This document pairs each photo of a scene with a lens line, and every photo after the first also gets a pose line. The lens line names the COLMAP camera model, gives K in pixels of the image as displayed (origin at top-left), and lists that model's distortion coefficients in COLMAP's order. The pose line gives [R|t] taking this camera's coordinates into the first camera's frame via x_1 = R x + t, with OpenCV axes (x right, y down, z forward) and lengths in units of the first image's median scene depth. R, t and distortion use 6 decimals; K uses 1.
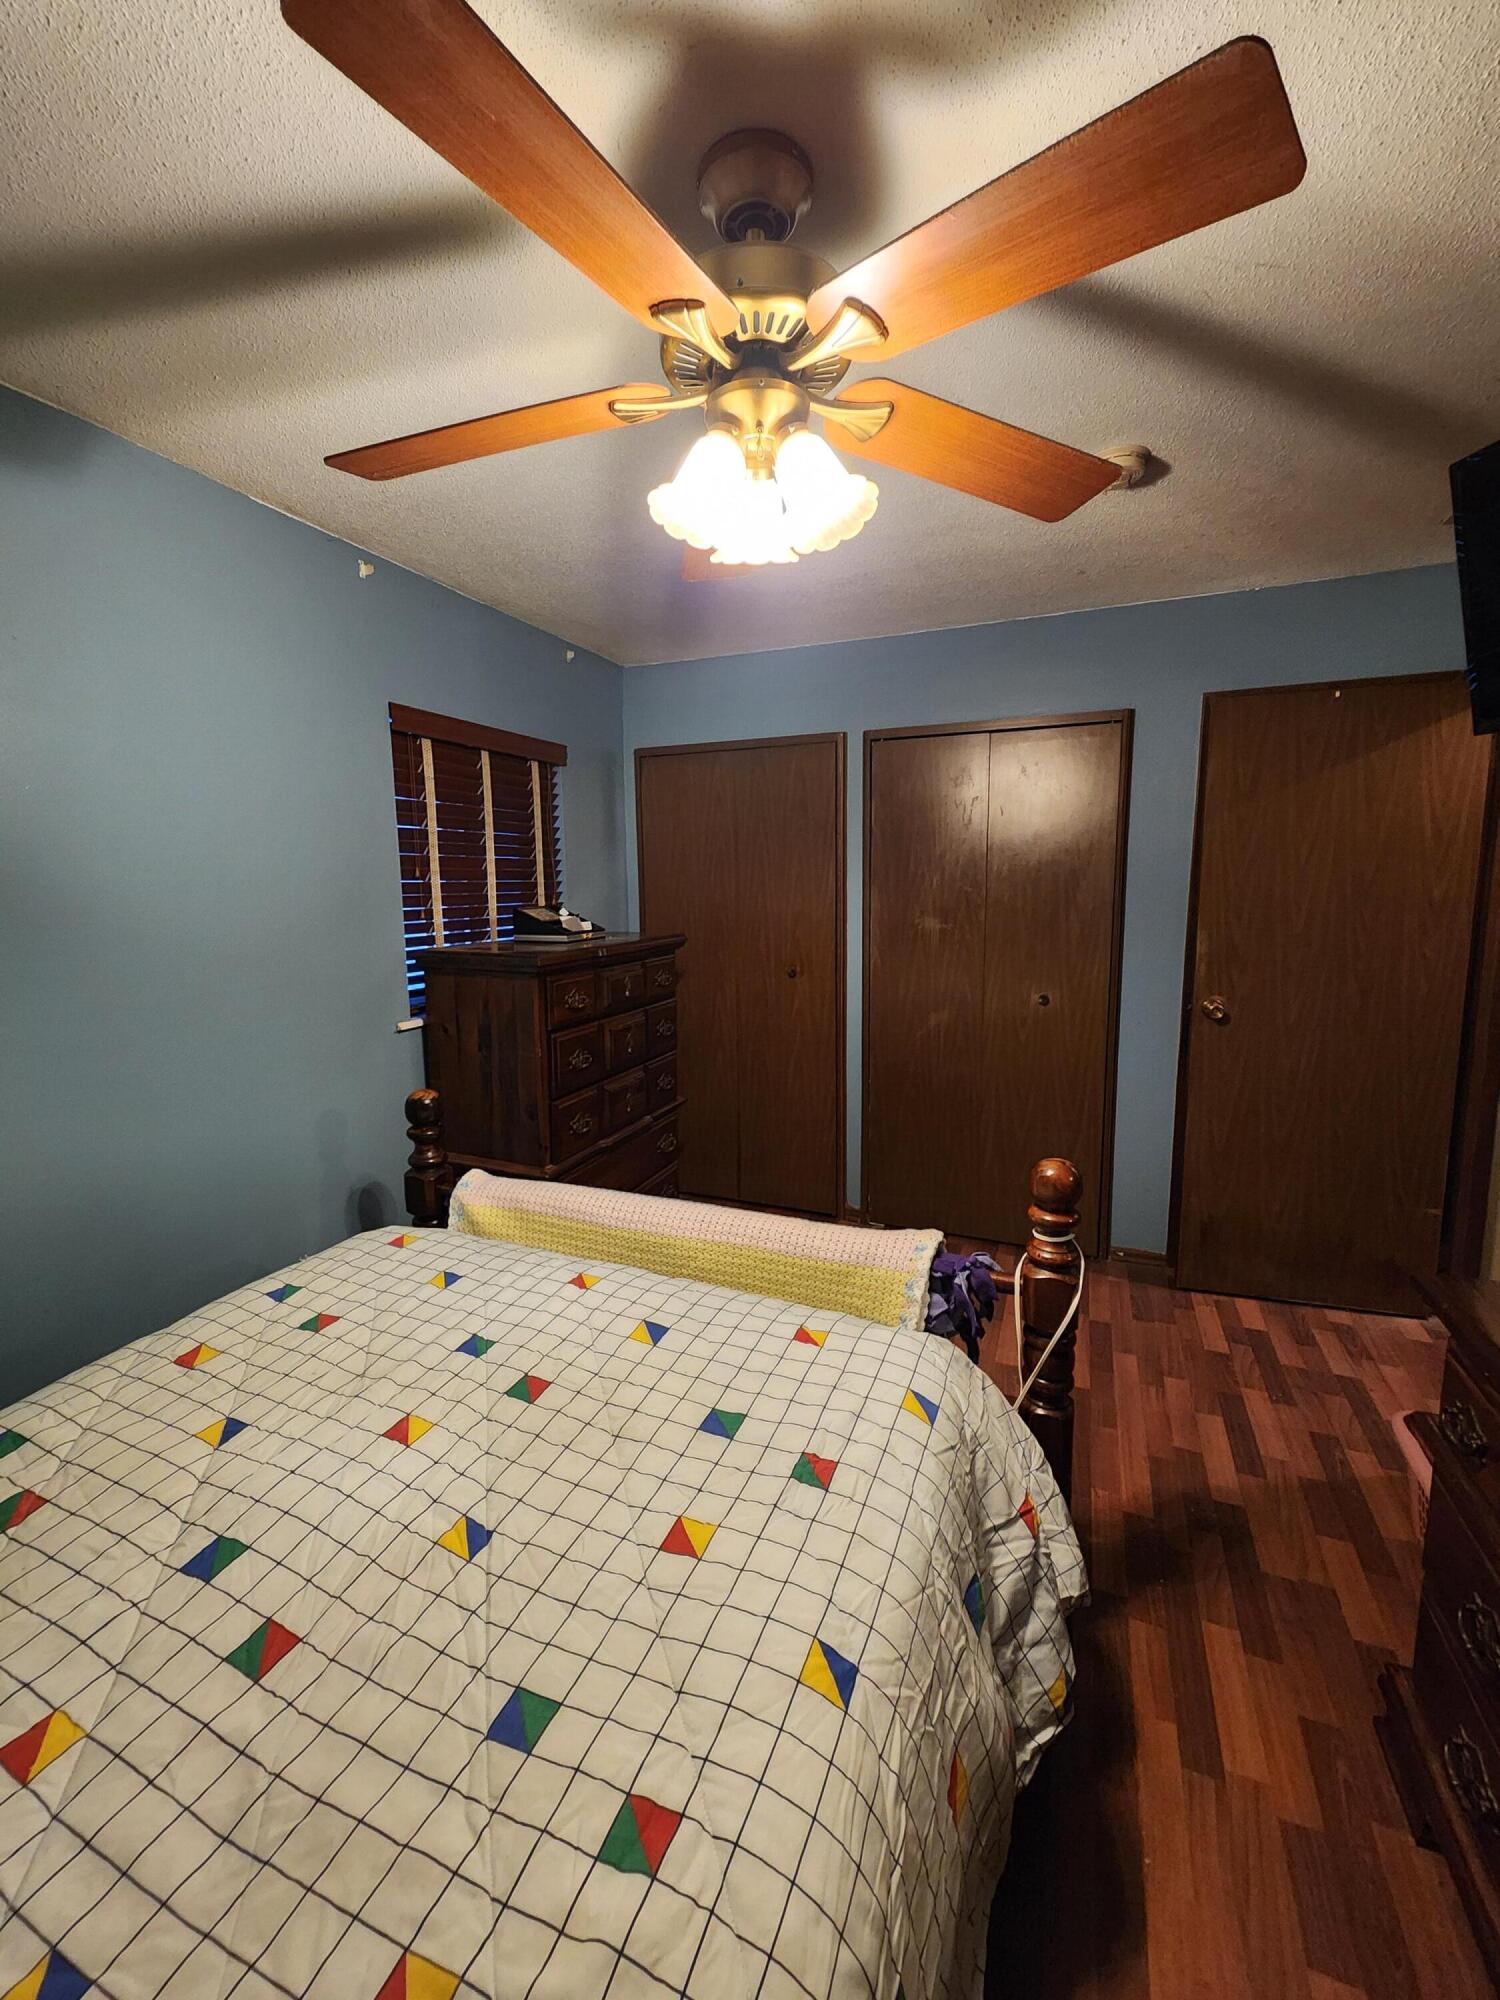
lens RADIAL K [[823.2, 0, 734.3], [0, 823.2, 994.0], [0, 0, 1]] dist [0.001363, 0.000065]
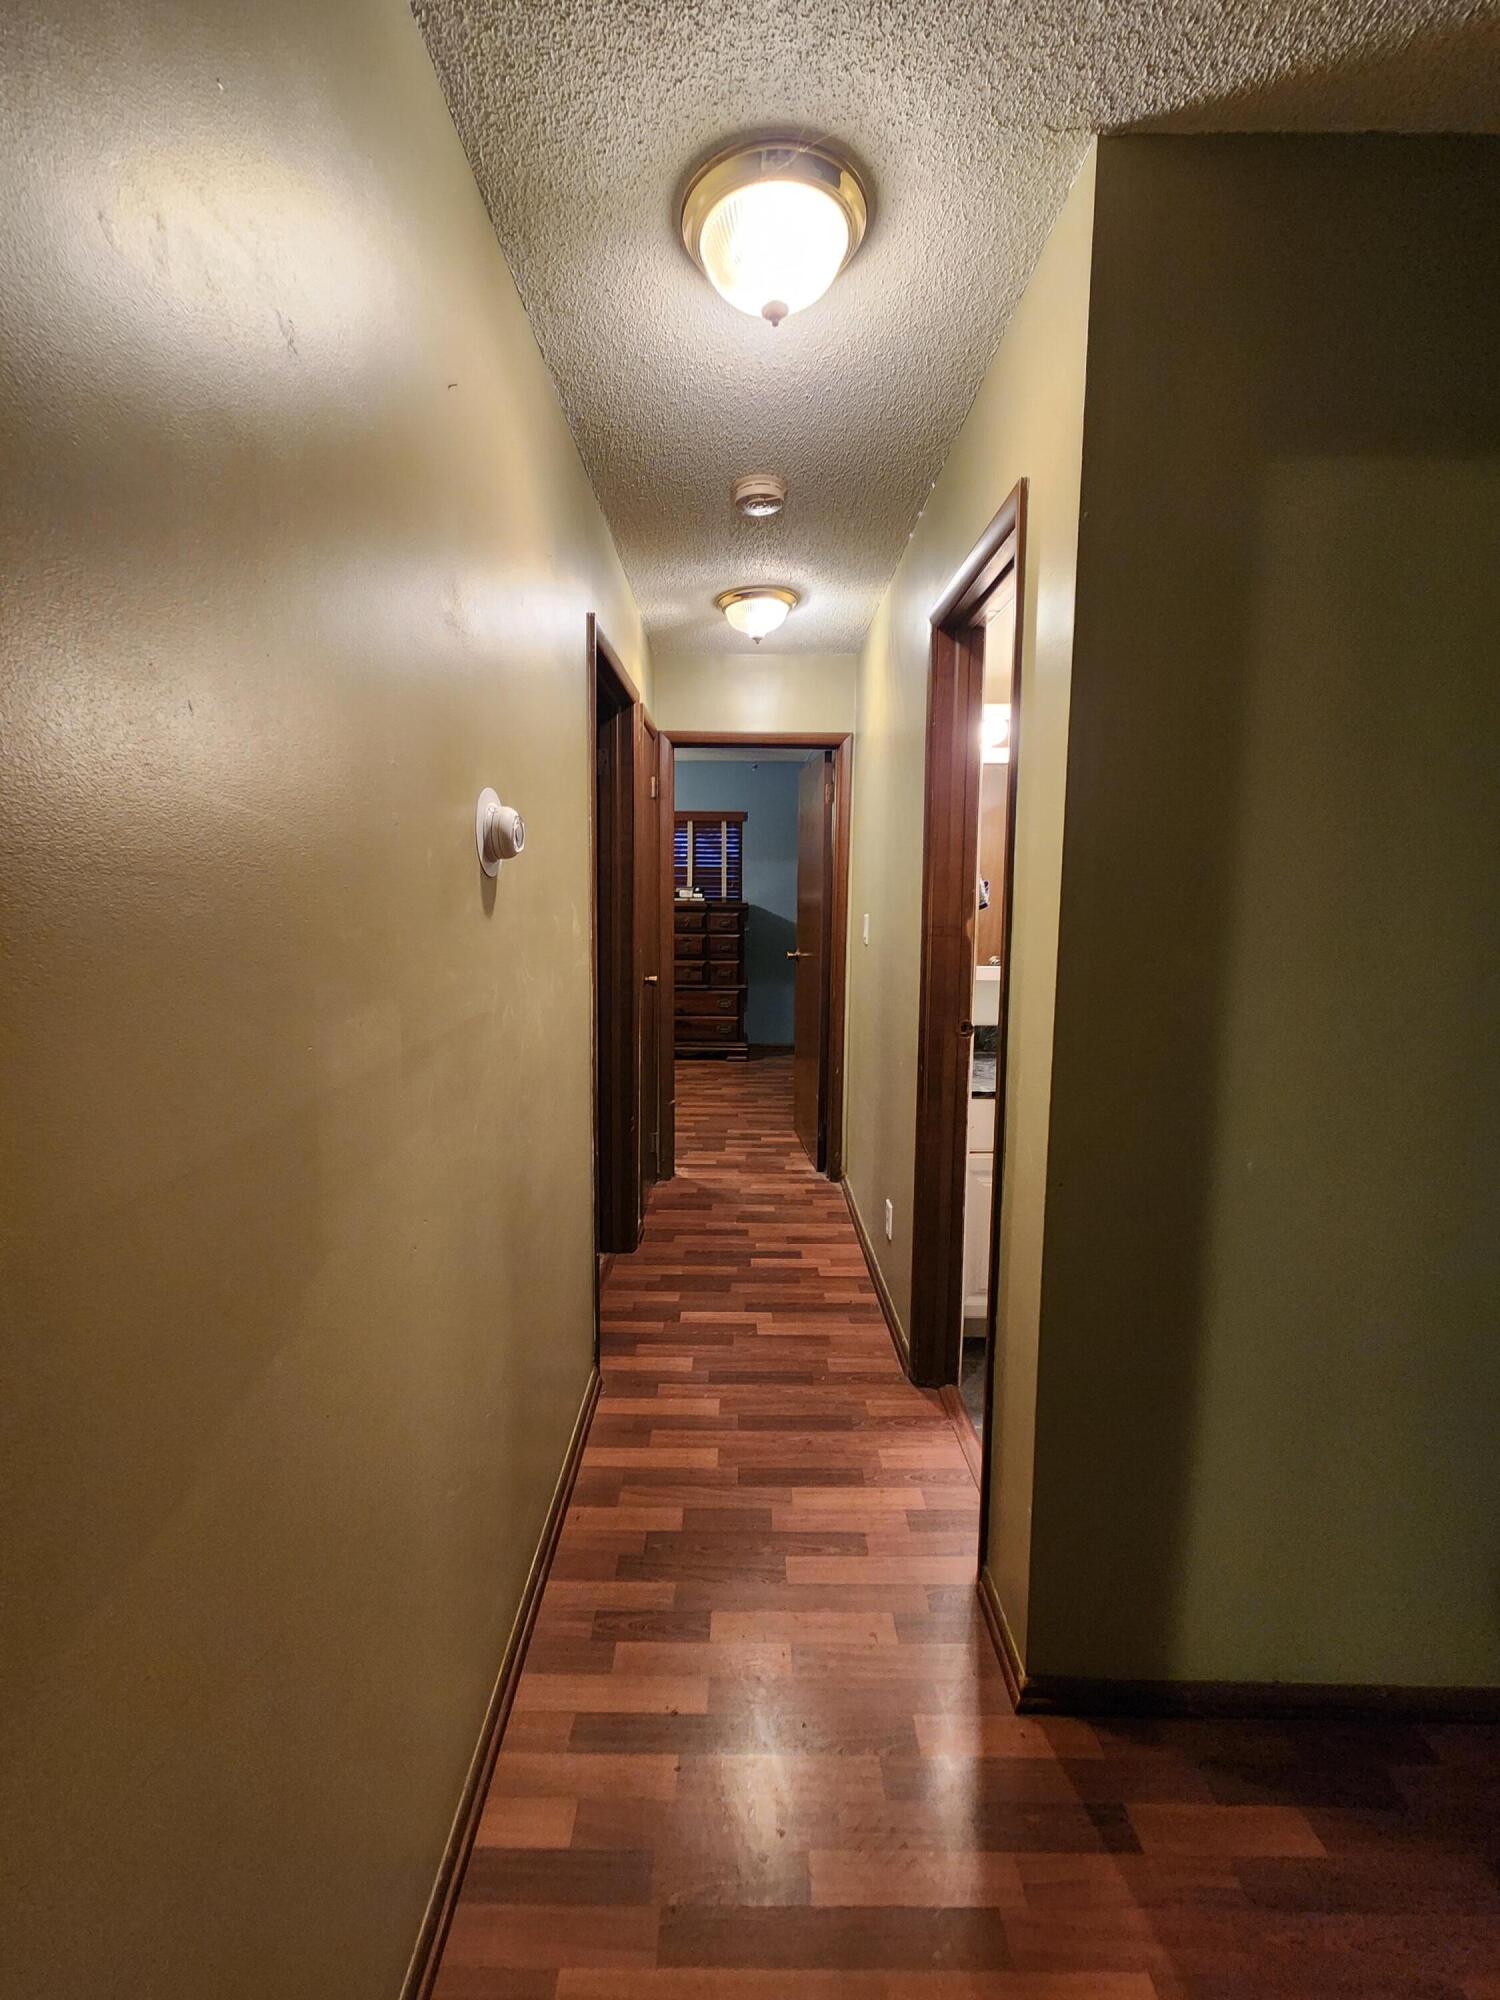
lens RADIAL K [[823.2, 0, 745.6], [0, 823.2, 989.5], [0, 0, 1]] dist [0.001363, 0.000065]
pose [[0.389535, 0.127635, -0.912125, 2.275502], [-0.141971, 0.986835, 0.077459, -0.026489], [0.910004, 0.099323, 0.402528, 0.272566]]
